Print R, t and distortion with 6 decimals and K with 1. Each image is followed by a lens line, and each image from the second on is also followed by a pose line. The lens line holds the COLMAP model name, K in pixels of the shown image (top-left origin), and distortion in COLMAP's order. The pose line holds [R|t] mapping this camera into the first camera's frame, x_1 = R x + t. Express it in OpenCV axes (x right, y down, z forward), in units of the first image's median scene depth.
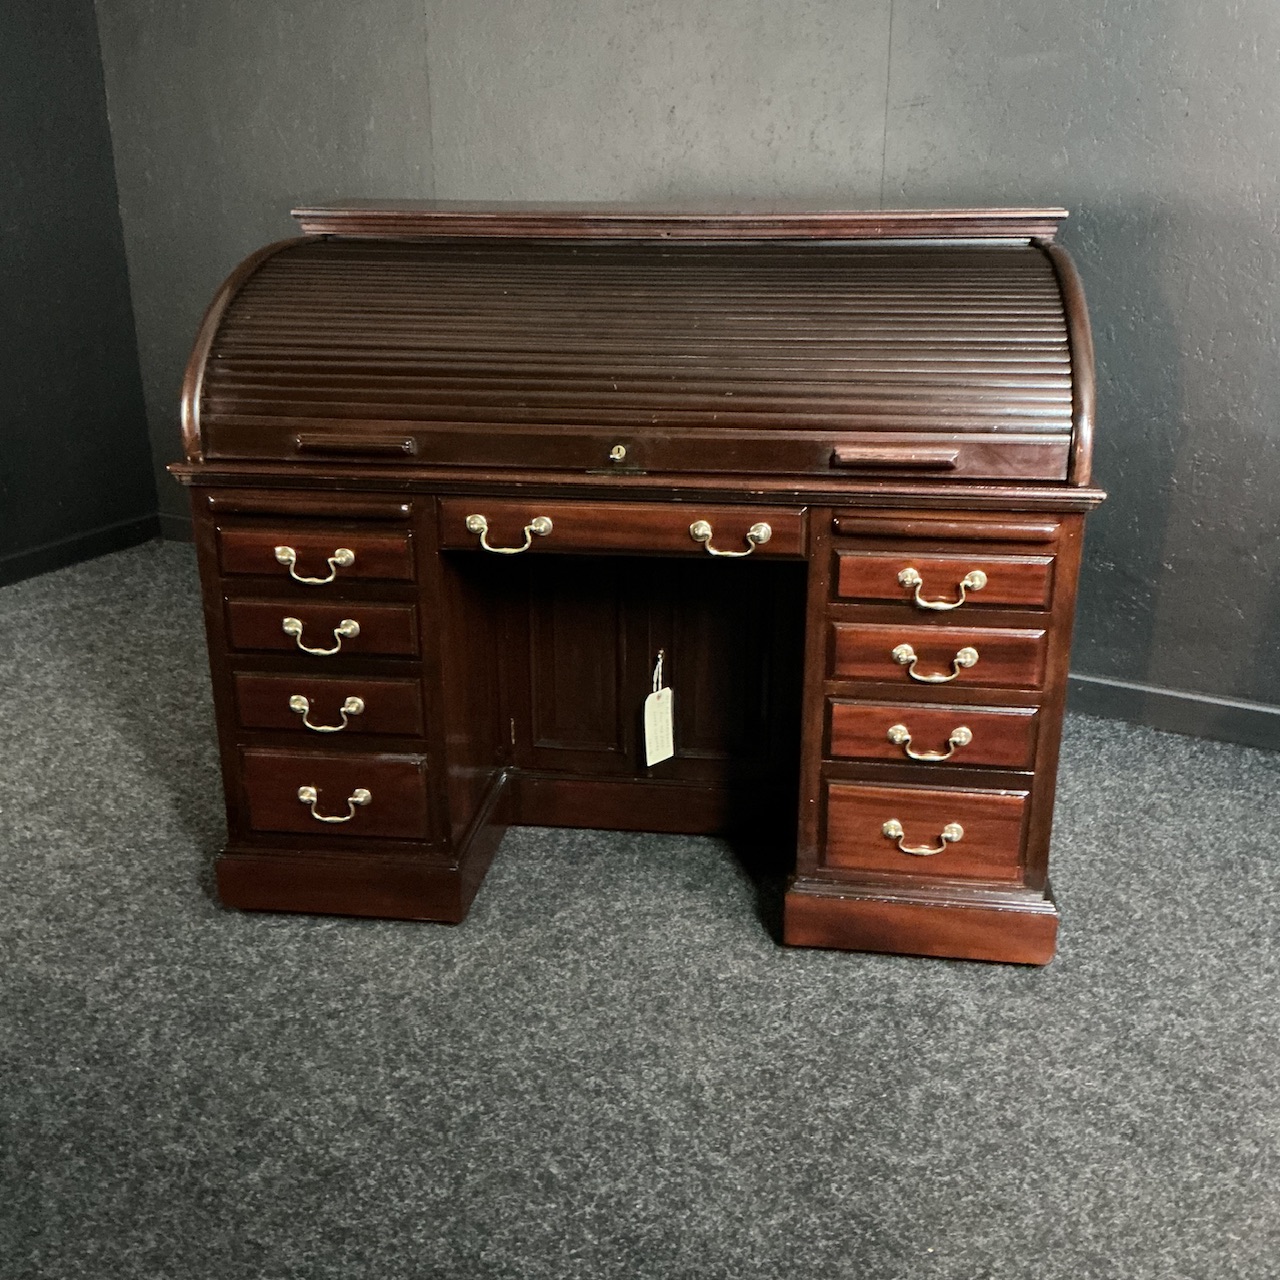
lens RADIAL K [[1413.0, 0, 632.1], [0, 1413.0, 640.5], [0, 0, 1]] dist [0.010530, 0.000000]
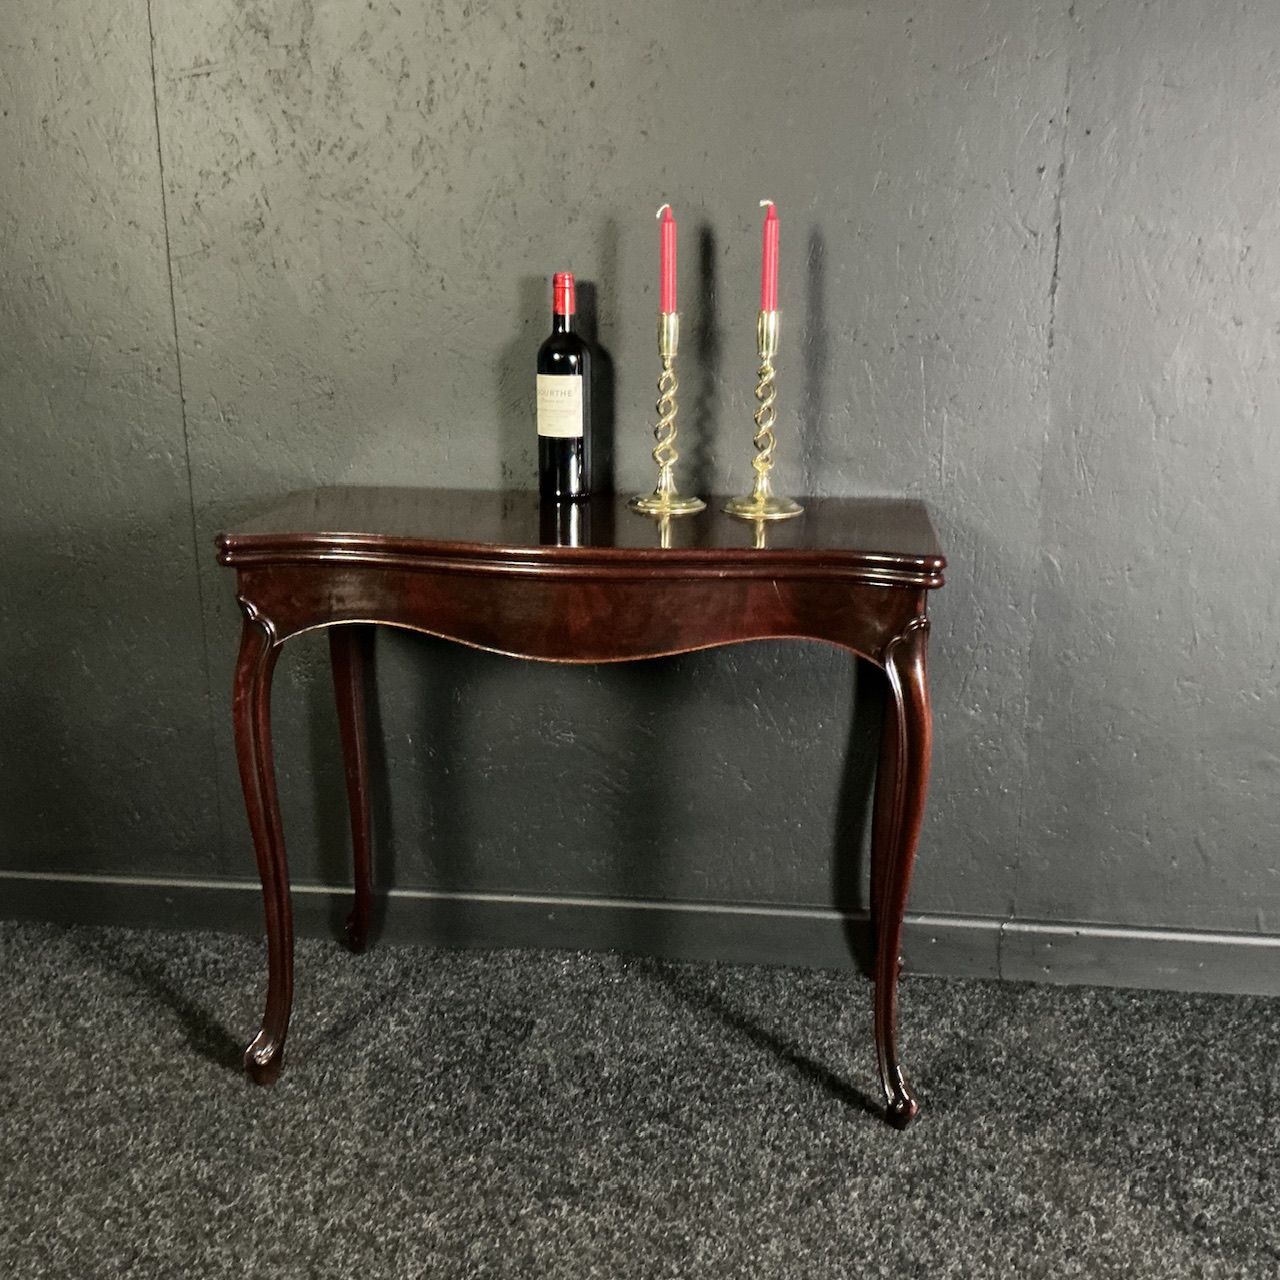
lens RADIAL K [[1413.0, 0, 635.6], [0, 1413.0, 647.1], [0, 0, 1]] dist [0.010530, 0.000000]
pose [[0.921399, -0.093128, 0.377294, 0.154023], [0.128293, 0.989325, -0.069111, -0.061685], [-0.366830, 0.112083, 0.923511, 0.471786]]
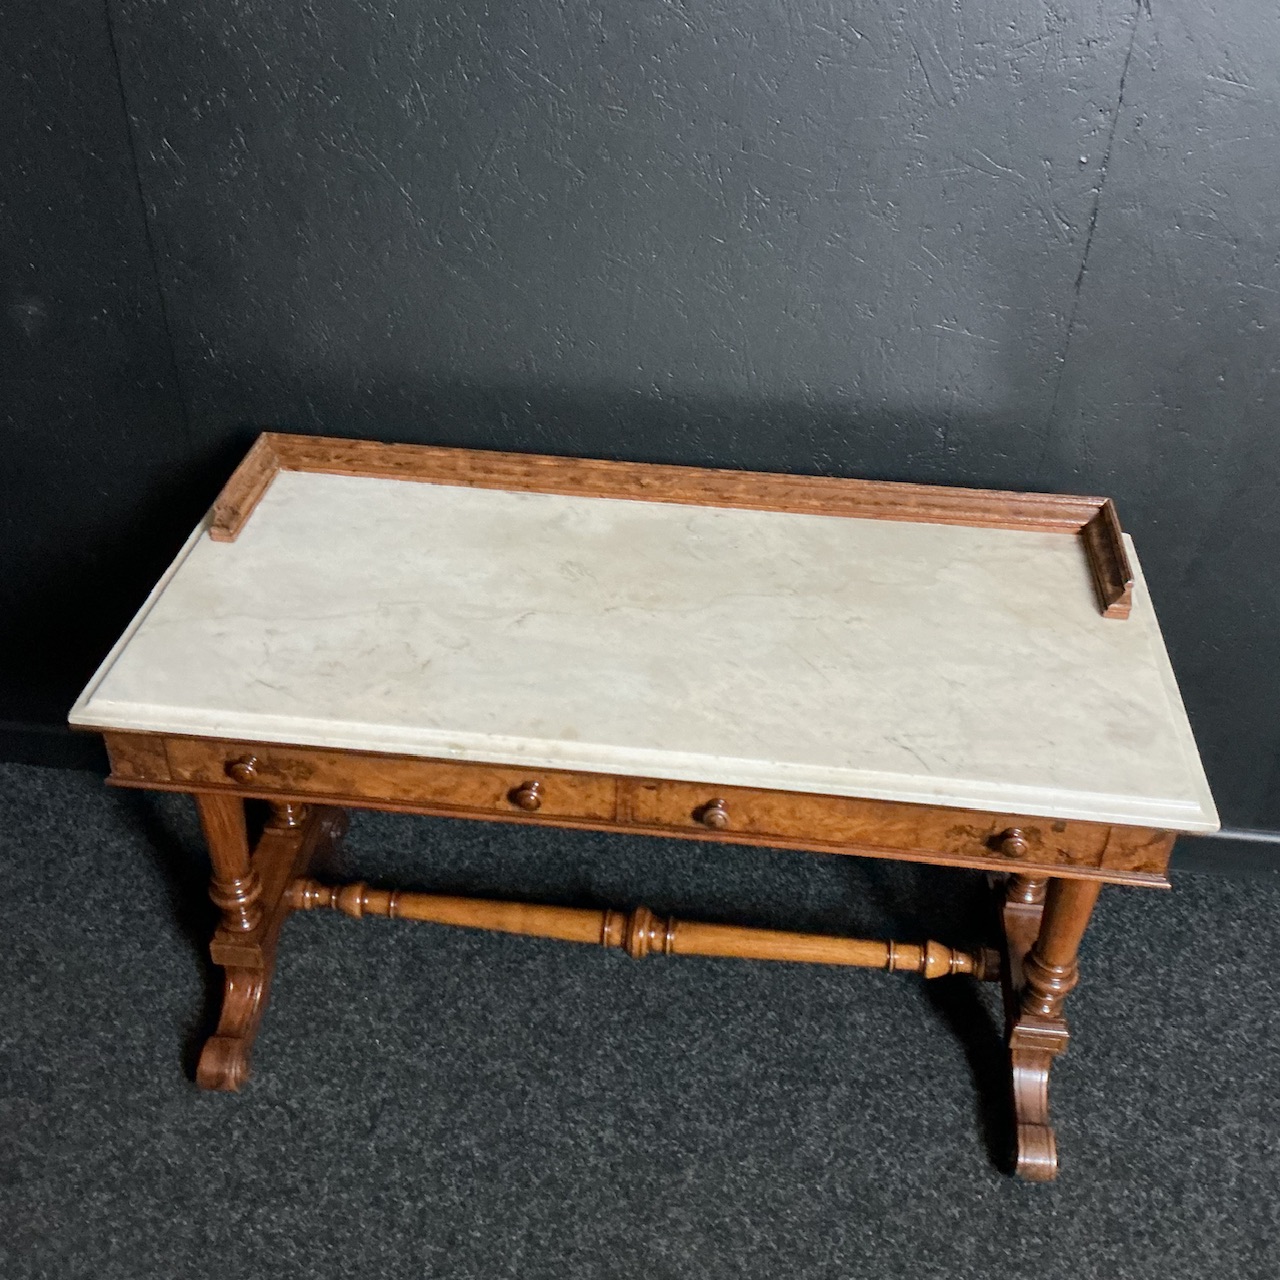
lens RADIAL K [[1413.0, 0, 635.2], [0, 1413.0, 629.1], [0, 0, 1]] dist [0.010530, 0.000000]
pose [[0.911278, -0.218933, 0.348771, 0.160914], [0.111945, 0.946770, 0.301821, -0.384513], [-0.396284, -0.235999, 0.887278, 0.467223]]
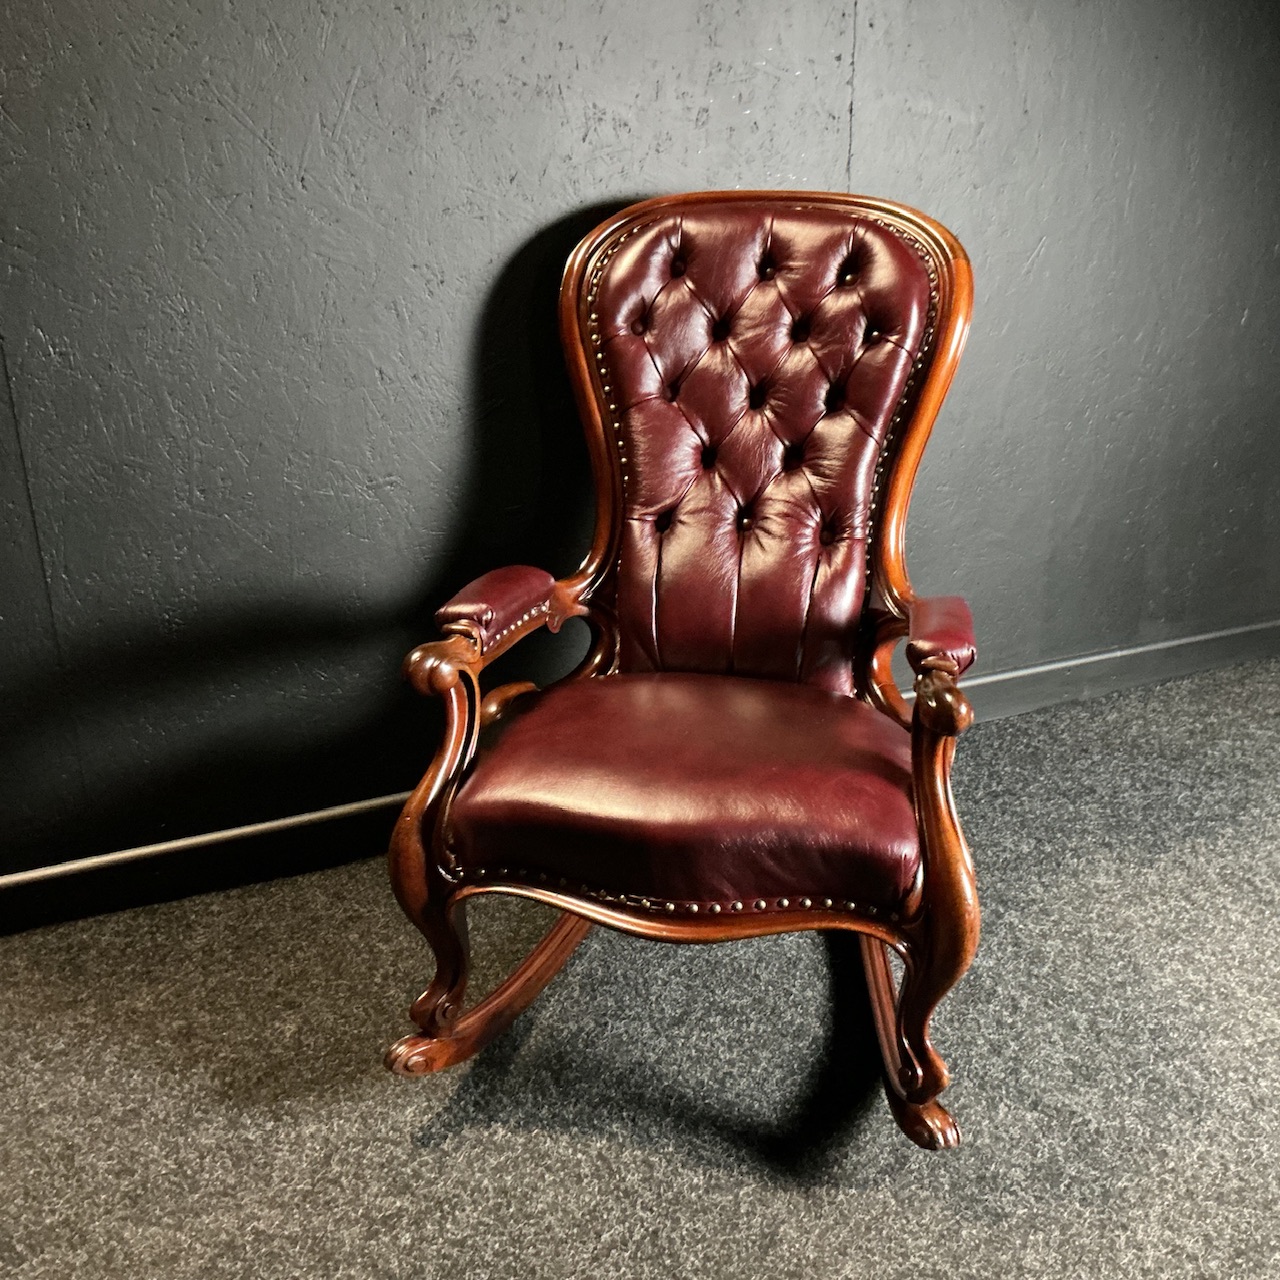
lens RADIAL K [[1413.0, 0, 610.3], [0, 1413.0, 628.8], [0, 0, 1]] dist [0.010530, 0.000000]
pose [[0.598943, -0.296097, 0.744039, -0.192193], [0.288049, 0.946600, 0.144832, -0.184214], [-0.747191, 0.127574, 0.652250, 0.663009]]
